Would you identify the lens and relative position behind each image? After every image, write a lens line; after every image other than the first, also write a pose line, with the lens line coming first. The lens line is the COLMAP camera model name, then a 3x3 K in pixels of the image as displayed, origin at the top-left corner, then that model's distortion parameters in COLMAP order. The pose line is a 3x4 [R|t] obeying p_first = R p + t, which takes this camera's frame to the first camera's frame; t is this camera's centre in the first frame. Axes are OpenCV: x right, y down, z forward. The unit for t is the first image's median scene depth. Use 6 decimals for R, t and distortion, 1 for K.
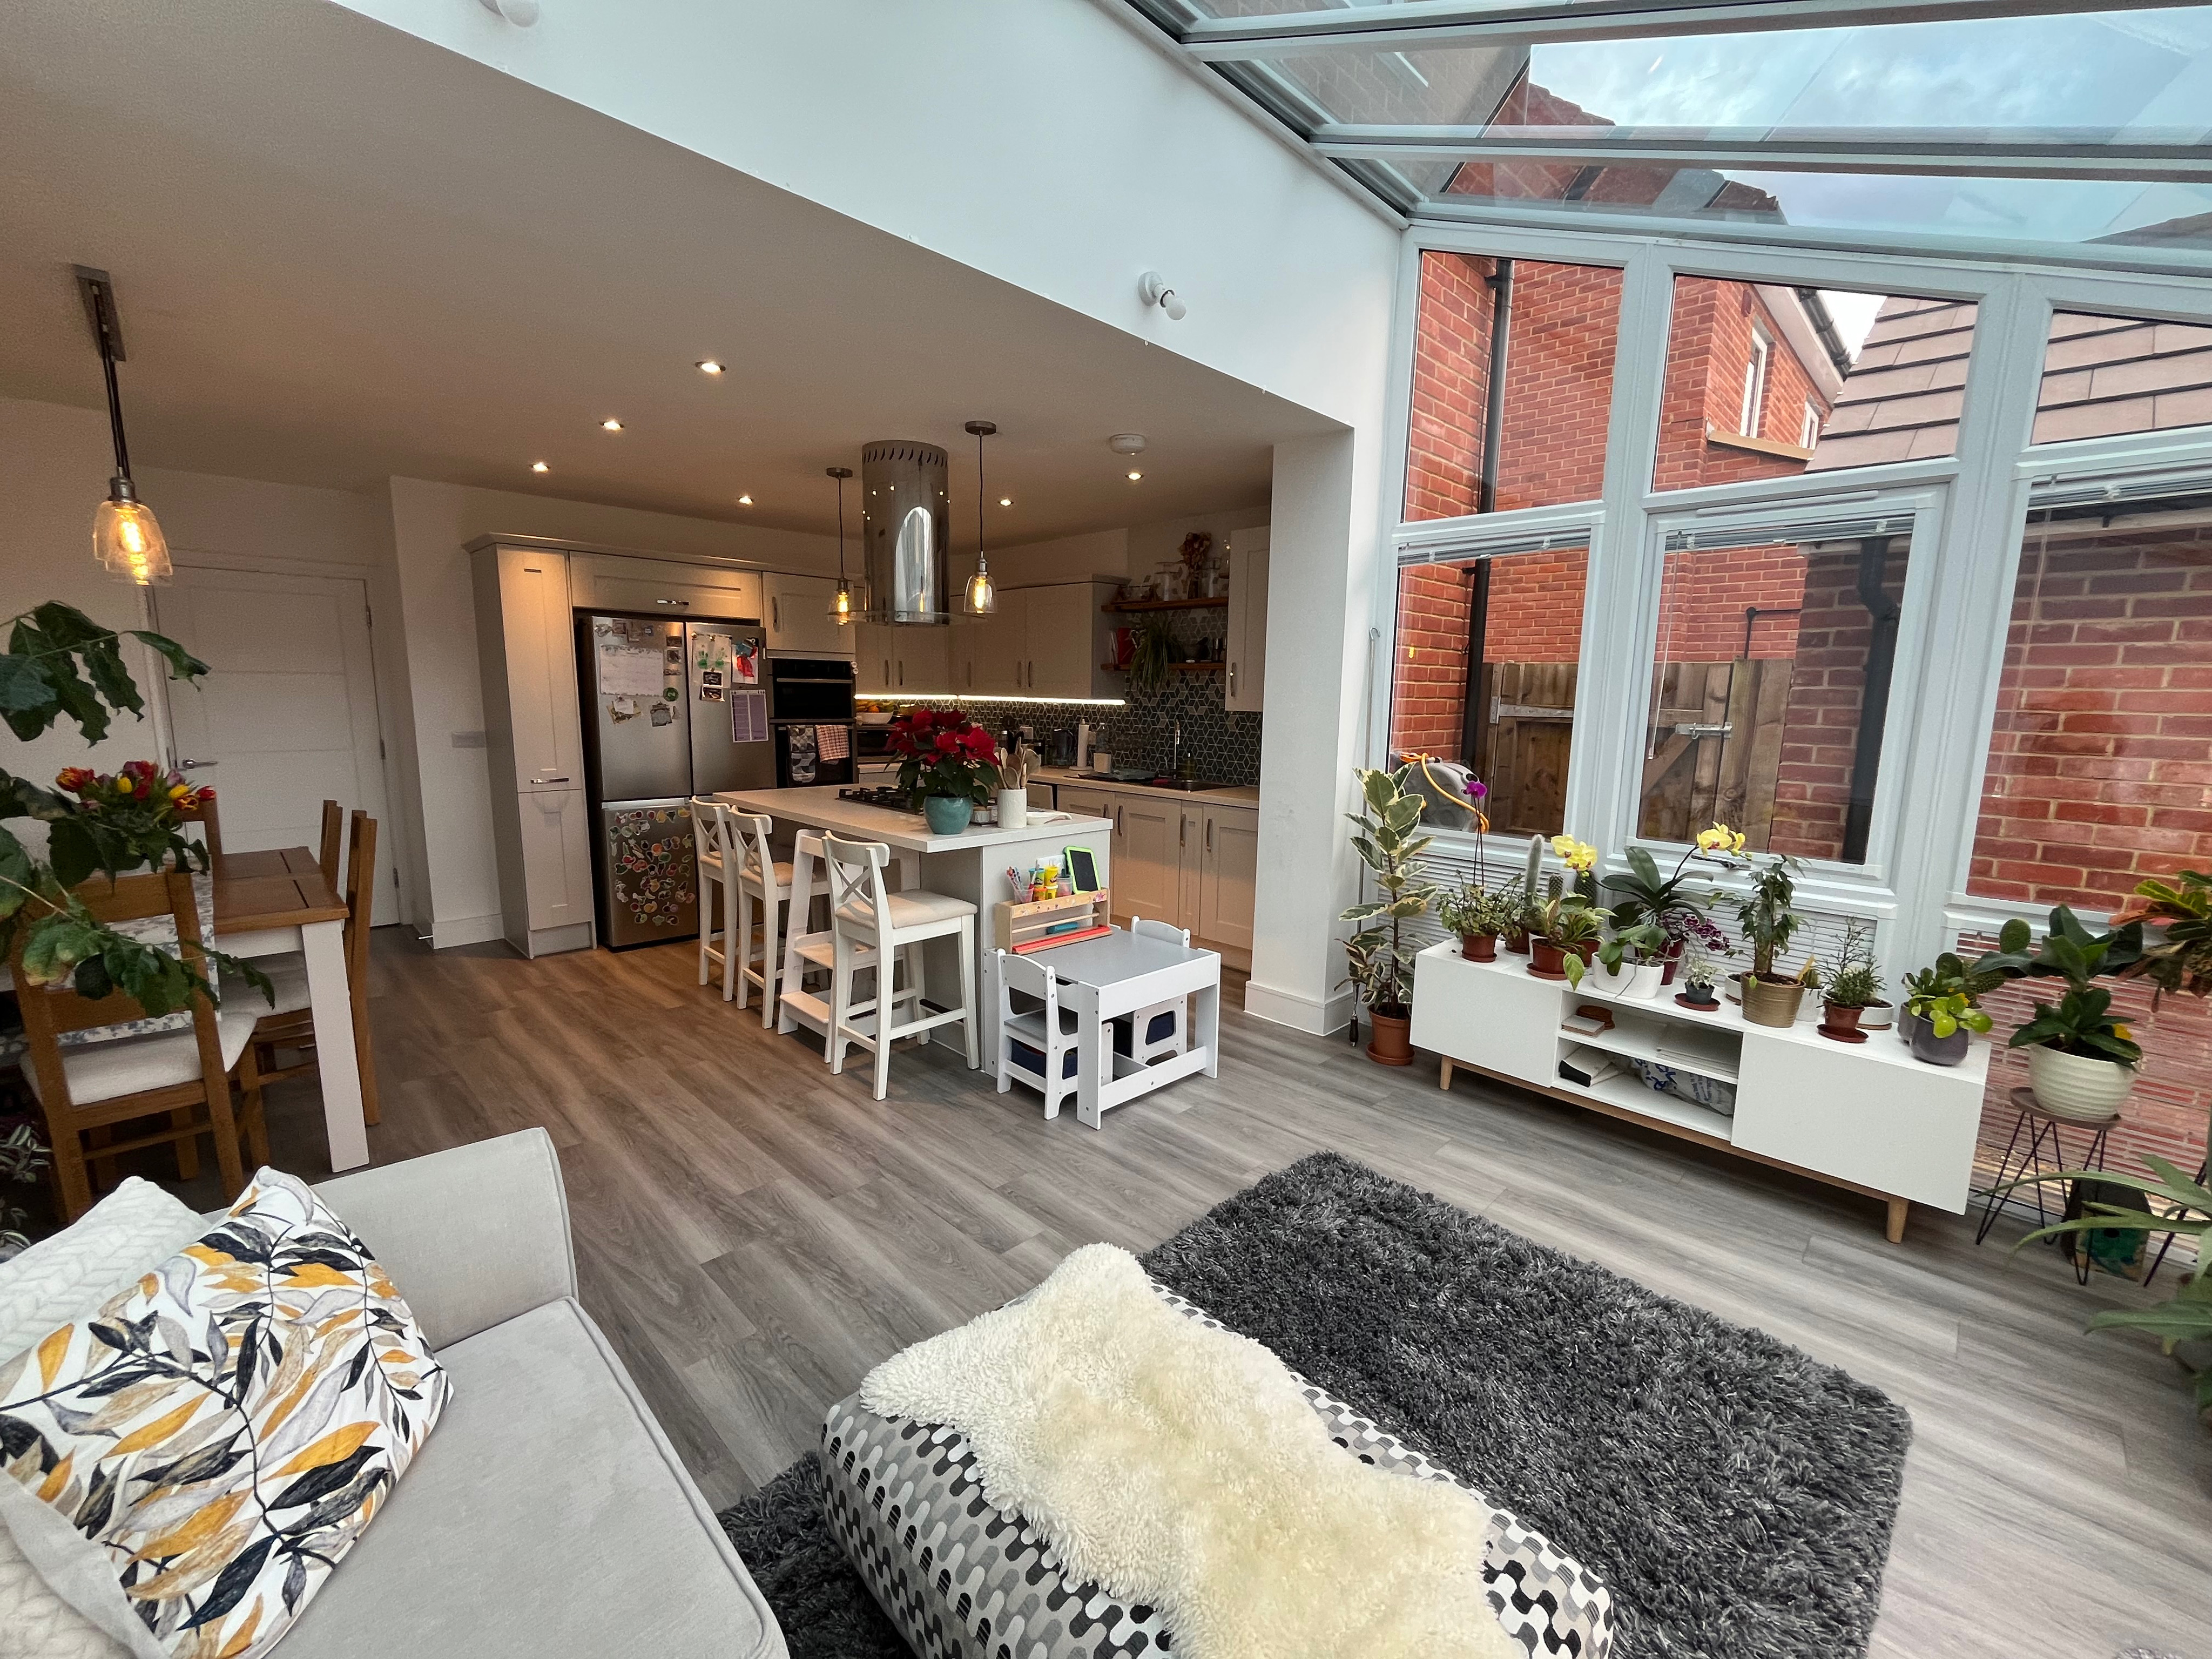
lens RADIAL K [[902.8, 0, 1108.2], [0, 902.8, 837.4], [0, 0, 1]] dist [-0.003046, 0.000939]
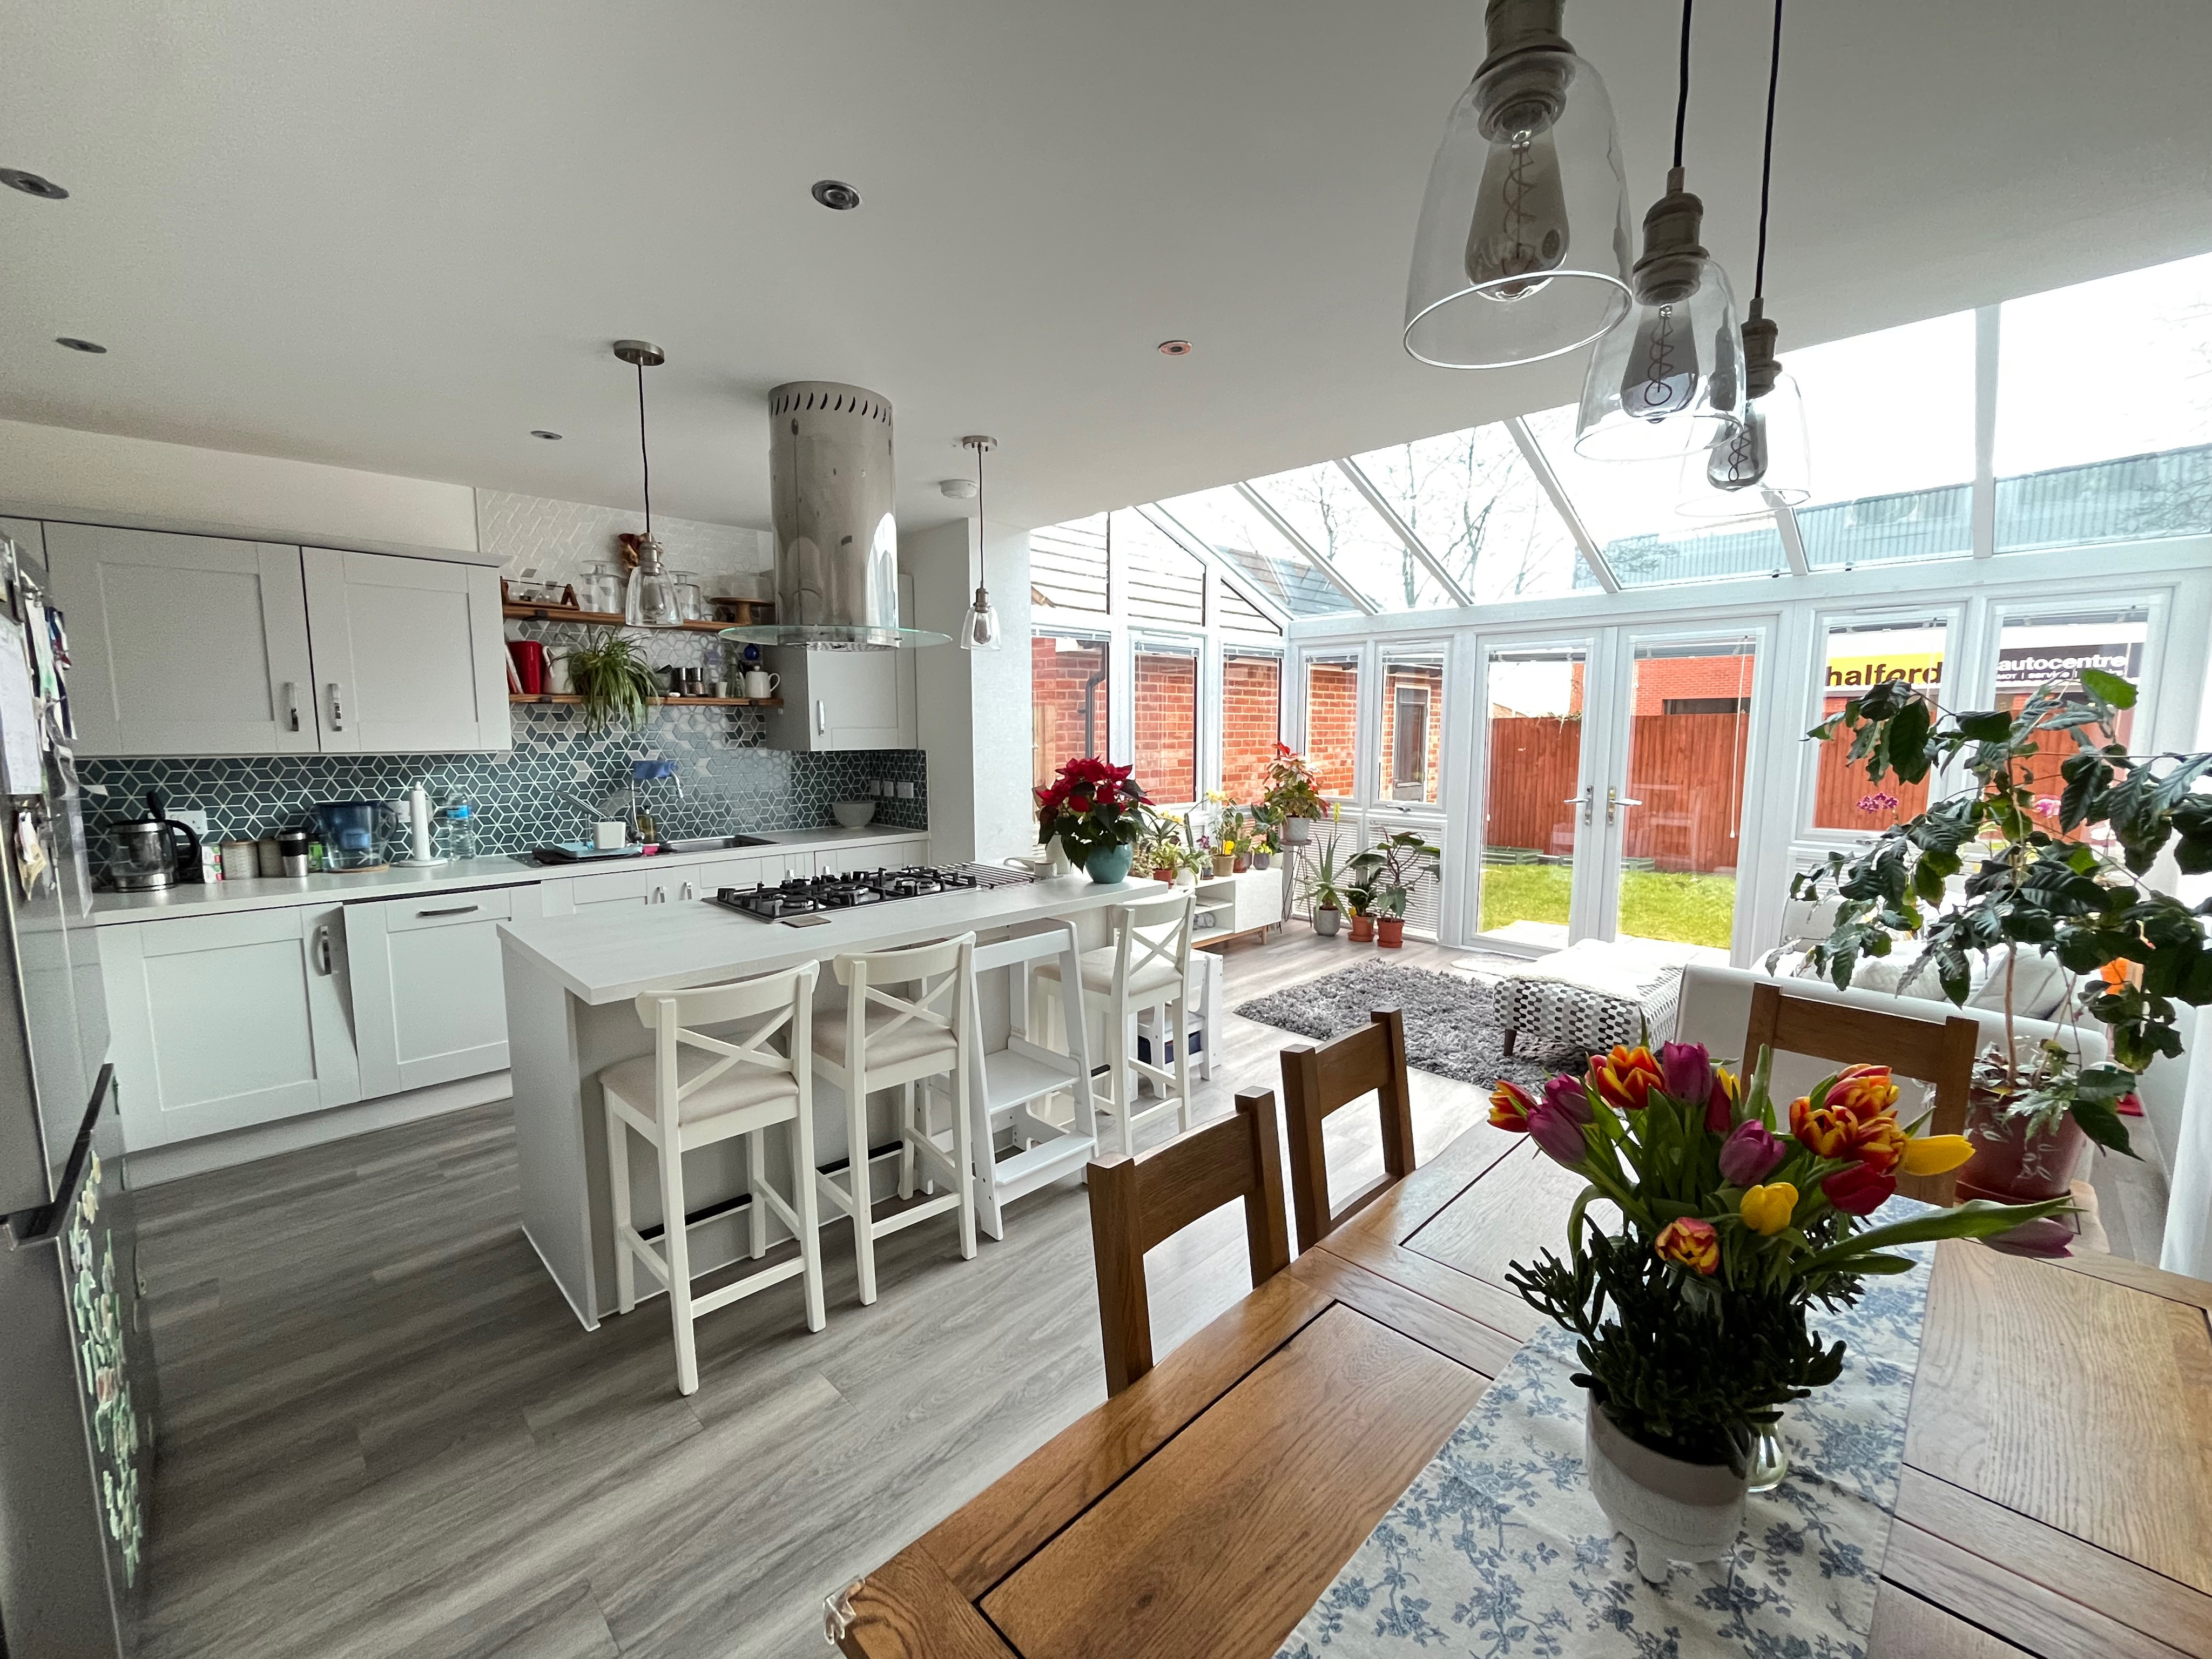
lens RADIAL K [[902.8, 0, 1104.0], [0, 902.8, 833.9], [0, 0, 1]] dist [-0.003046, 0.000939]
pose [[0.006463, -0.135464, 0.990761, -1.078902], [0.162098, 0.977820, 0.132637, -0.175163], [-0.986753, 0.159743, 0.028278, 0.915727]]
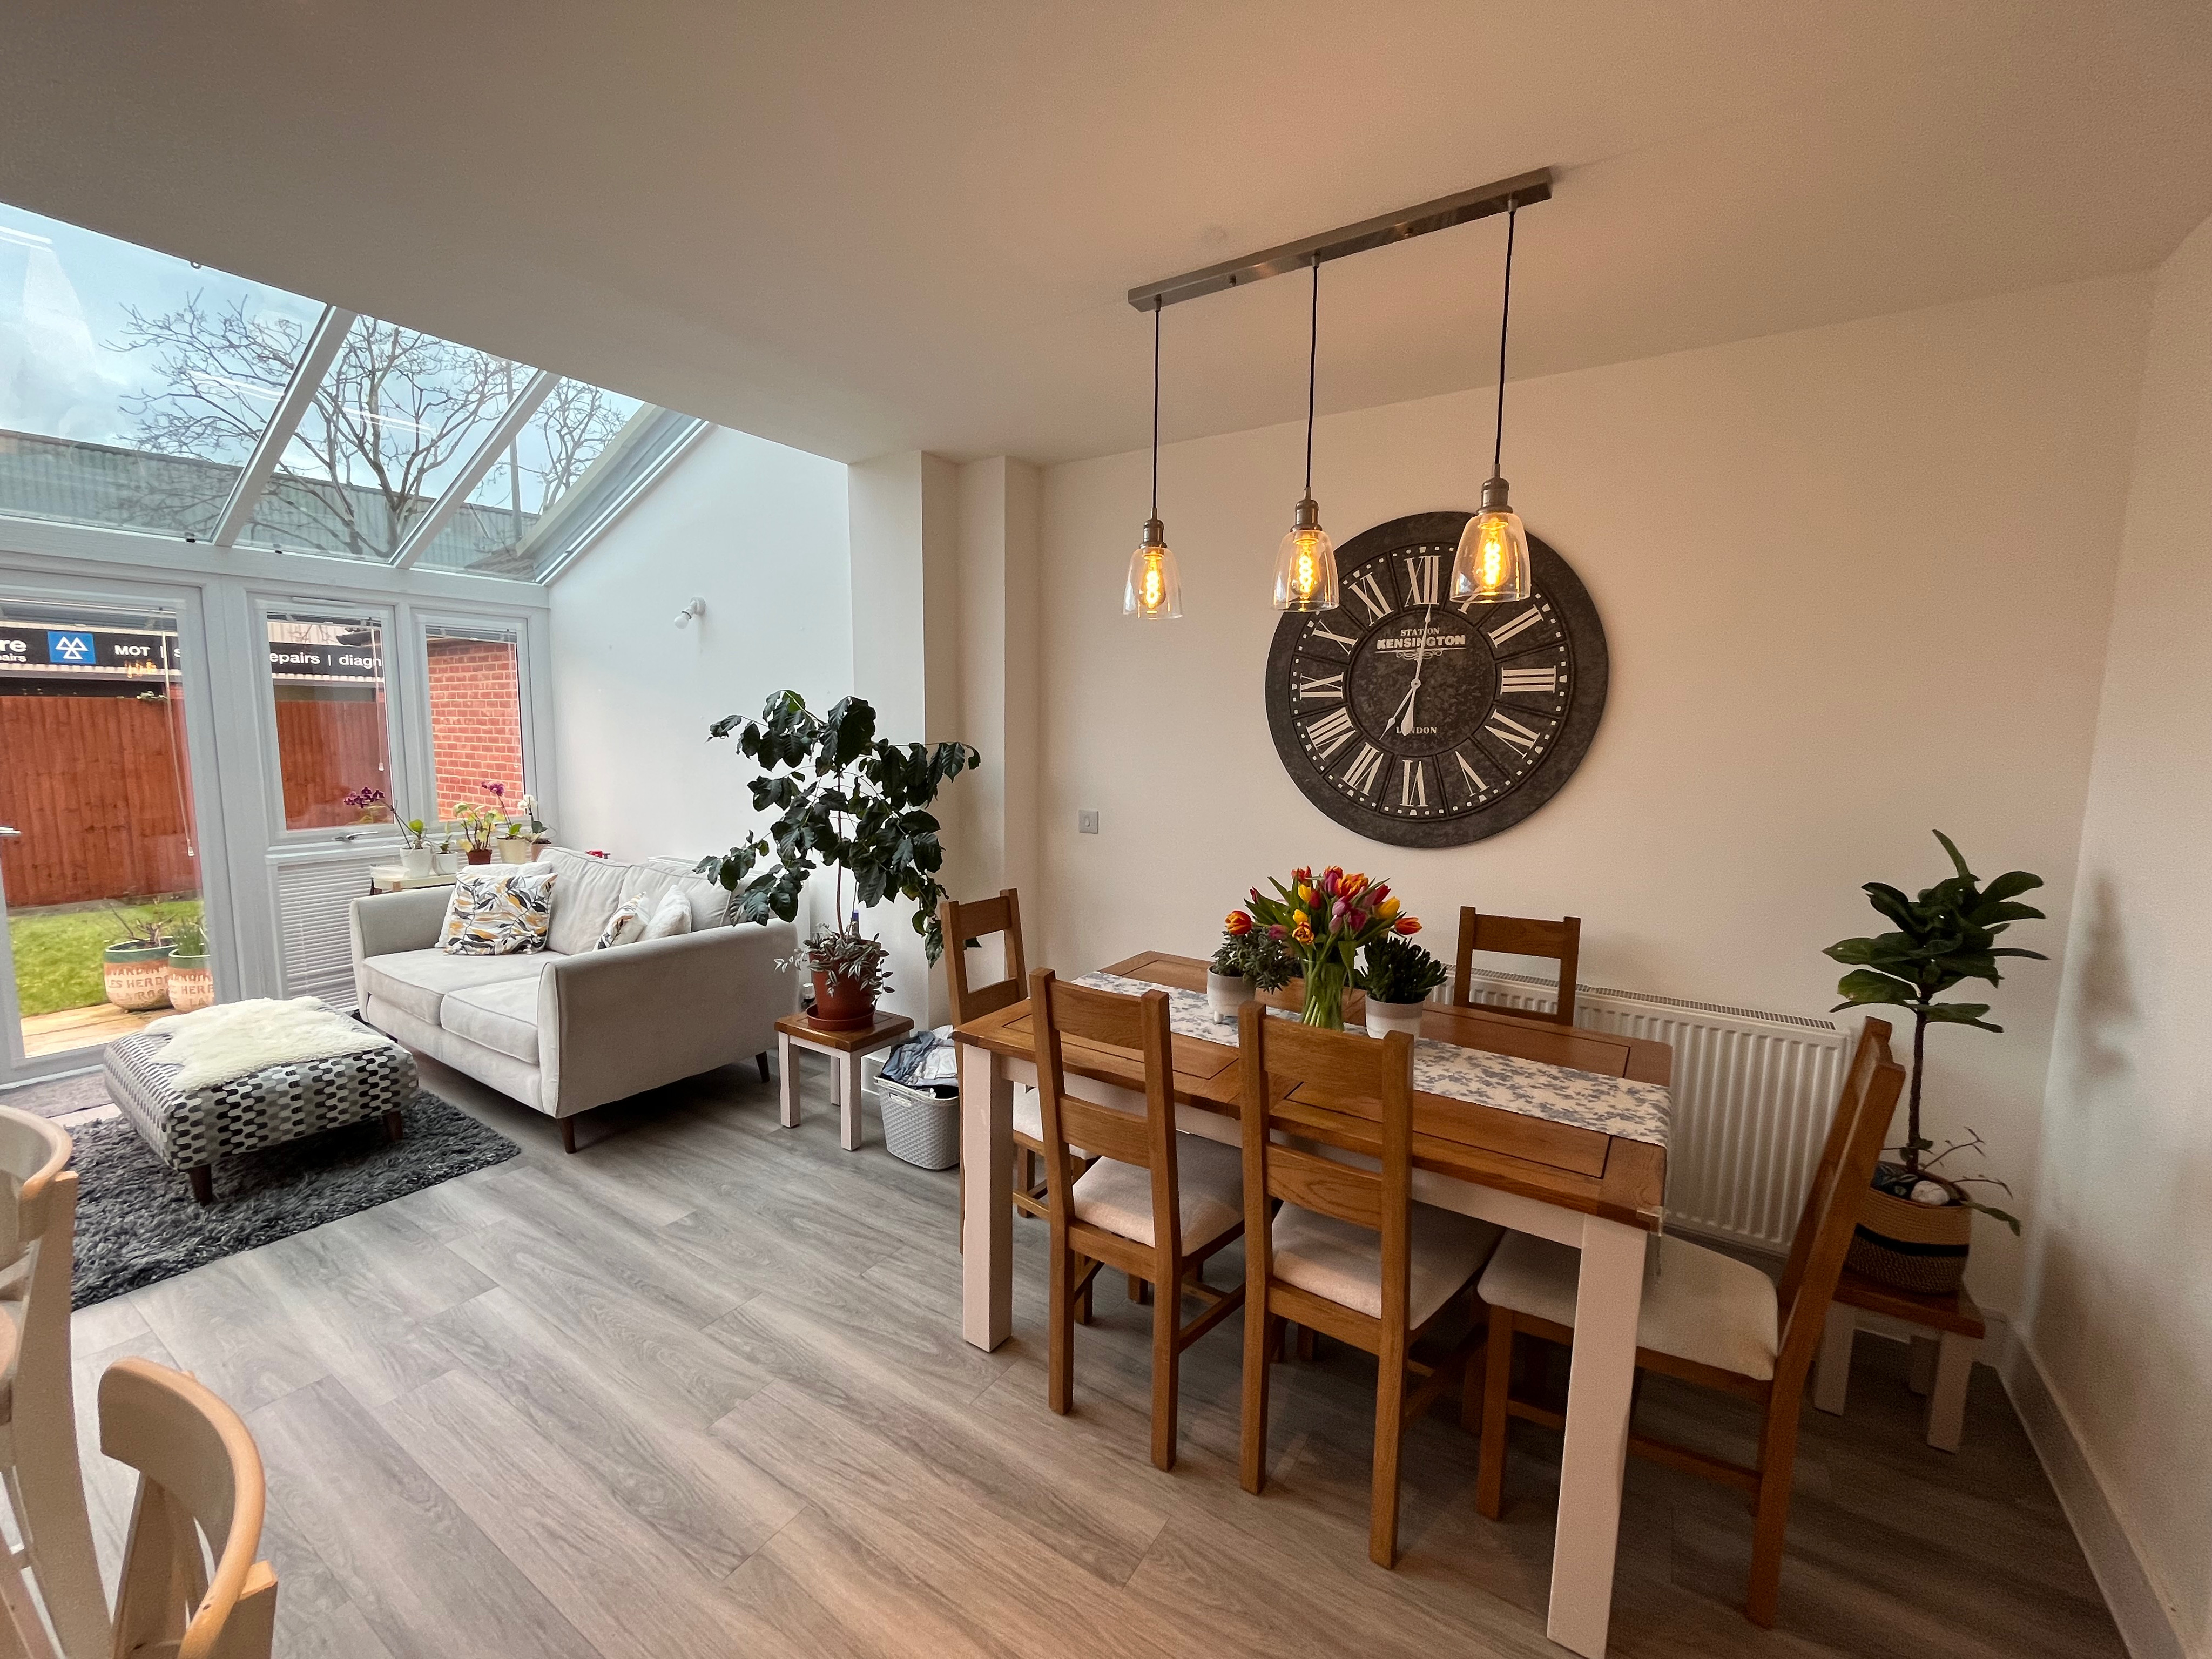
lens RADIAL K [[902.8, 0, 1104.3], [0, 902.8, 833.2], [0, 0, 1]] dist [-0.003046, 0.000939]
pose [[-0.979384, -0.003416, -0.201979, -0.598129], [-0.059236, 0.960760, 0.270981, -0.230379], [0.193128, 0.277359, -0.941156, 1.274548]]
